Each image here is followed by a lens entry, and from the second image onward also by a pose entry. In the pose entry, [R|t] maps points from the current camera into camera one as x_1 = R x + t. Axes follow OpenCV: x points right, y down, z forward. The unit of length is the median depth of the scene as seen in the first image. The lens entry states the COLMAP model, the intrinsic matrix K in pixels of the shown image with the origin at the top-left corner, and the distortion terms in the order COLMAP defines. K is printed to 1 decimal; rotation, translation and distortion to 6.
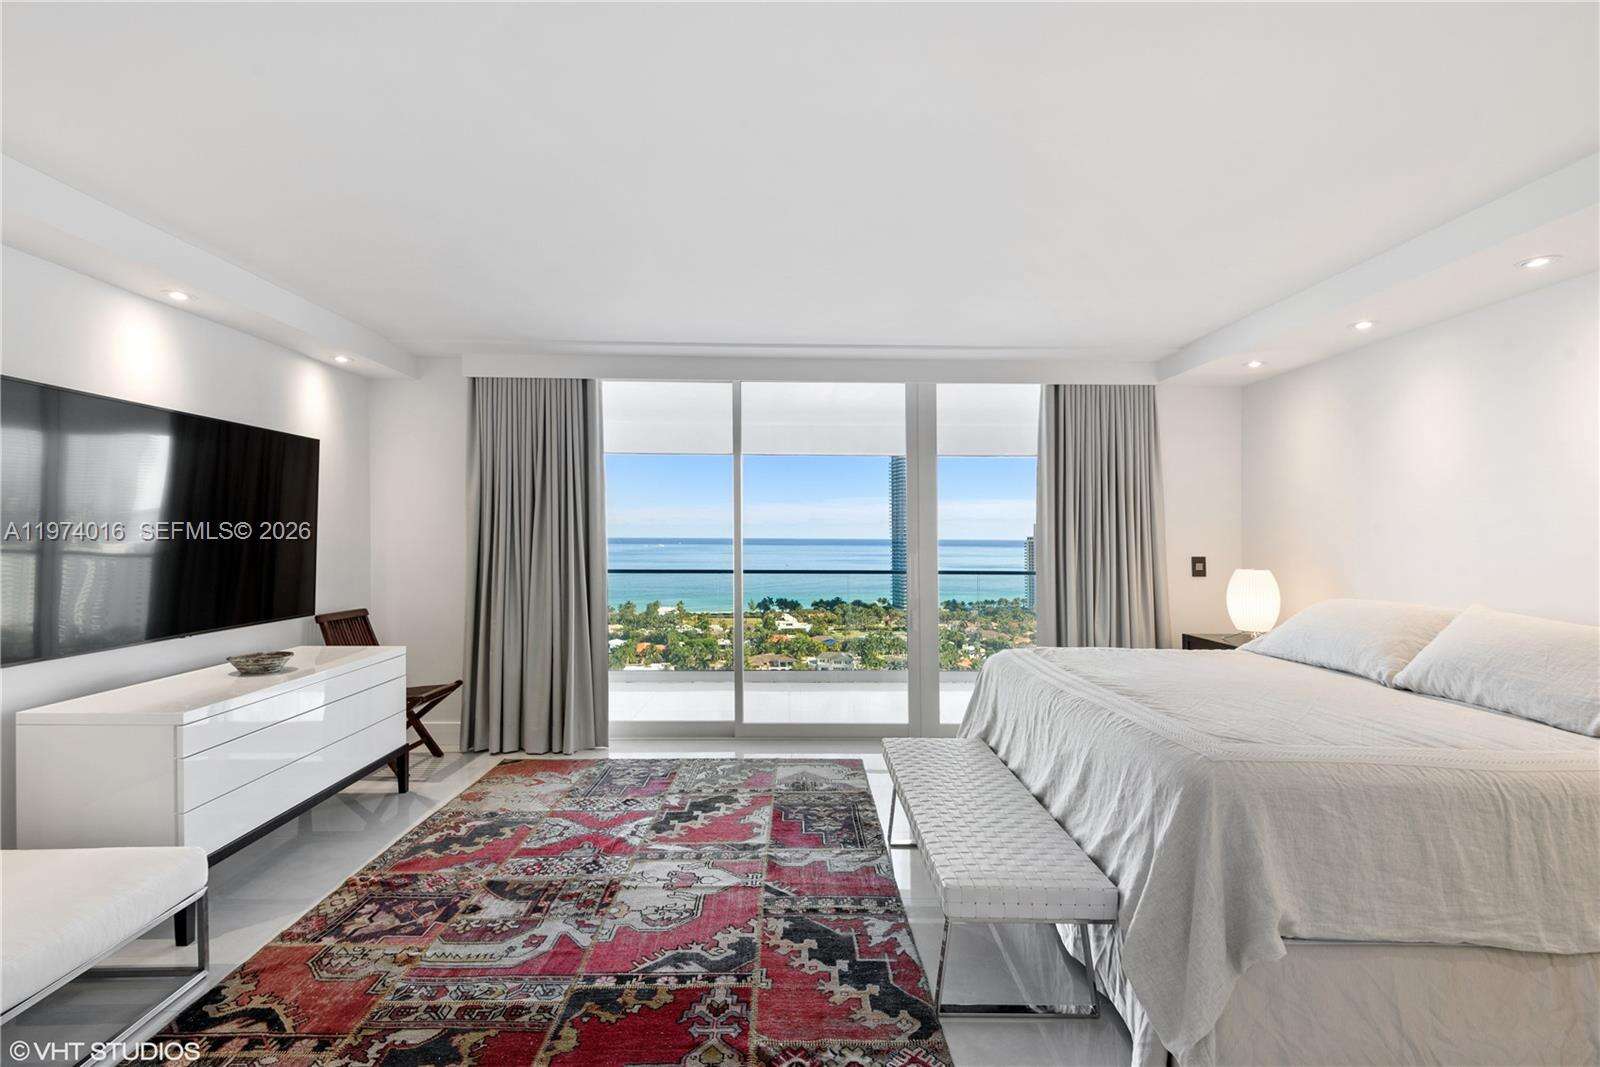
lens RADIAL K [[727.2, 0, 804.1], [0, 727.2, 522.4], [0, 0, 1]] dist [0.009894, -0.008413]
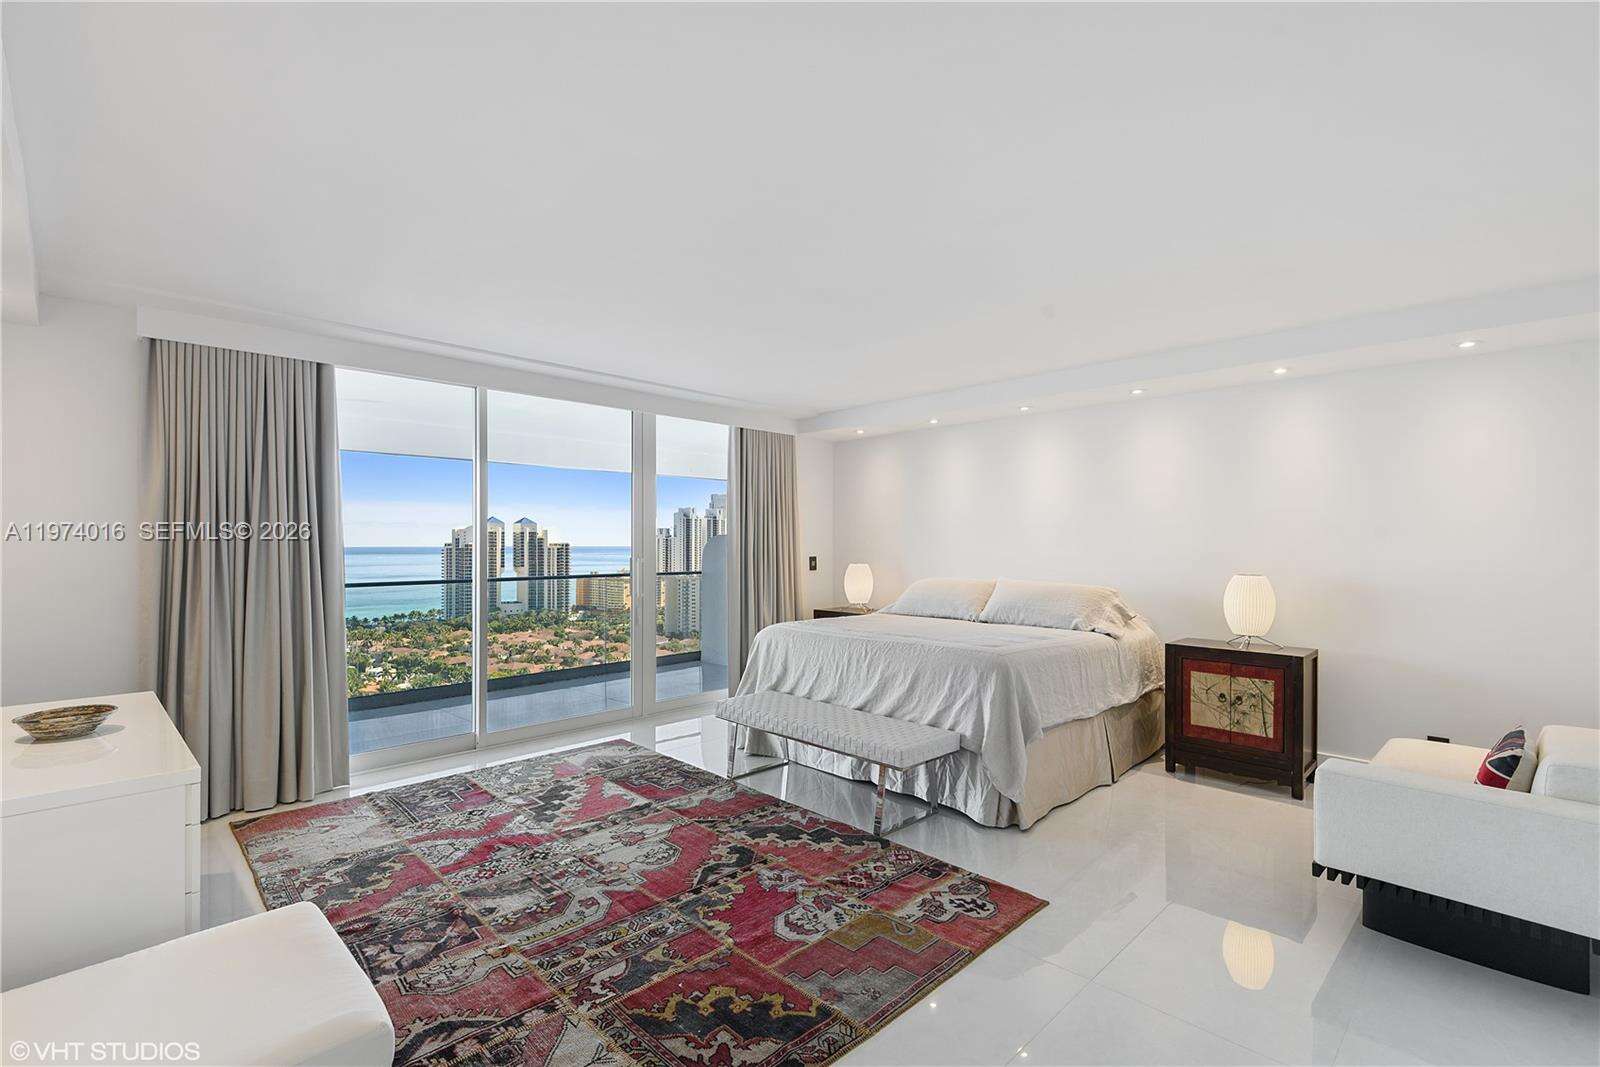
lens RADIAL K [[727.2, 0, 812.7], [0, 727.2, 536.6], [0, 0, 1]] dist [0.009894, -0.008413]
pose [[0.716391, 0.000398, 0.697699, -0.534160], [-0.008038, 0.999938, 0.007682, -0.004215], [-0.697653, -0.011111, 0.716350, -0.028786]]
